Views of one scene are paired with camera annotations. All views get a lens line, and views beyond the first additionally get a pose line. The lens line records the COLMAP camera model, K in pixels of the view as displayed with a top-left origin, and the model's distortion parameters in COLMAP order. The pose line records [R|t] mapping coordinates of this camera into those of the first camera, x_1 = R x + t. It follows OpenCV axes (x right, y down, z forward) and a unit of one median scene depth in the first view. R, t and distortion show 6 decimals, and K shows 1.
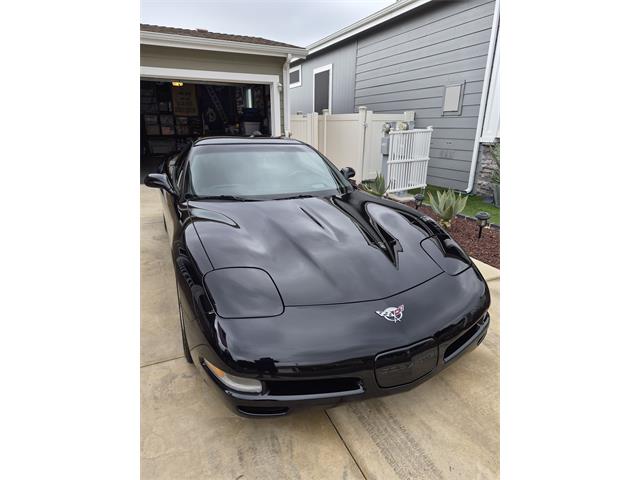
lens RADIAL K [[335.2, 0, 327.6], [0, 335.2, 240.1], [0, 0, 1]] dist [0.003995, 0.000389]
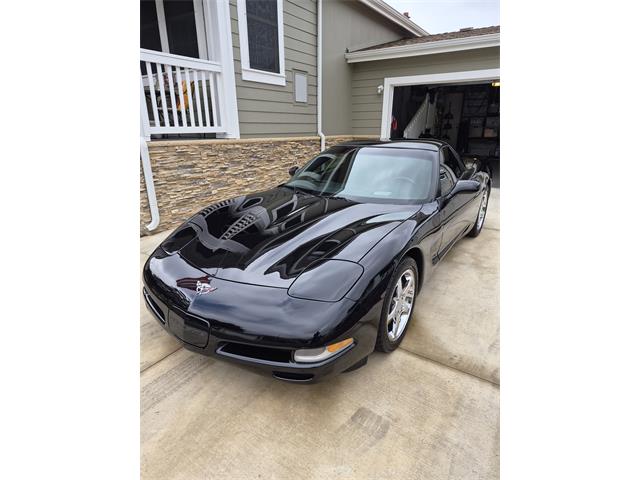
lens RADIAL K [[332.4, 0, 315.7], [0, 332.4, 253.1], [0, 0, 1]] dist [0.046405, -0.057263]
pose [[0.495979, 0.290833, -0.818181, 0.466854], [-0.266357, 0.947775, 0.175434, -0.076777], [0.826474, 0.130917, 0.547542, 0.228228]]
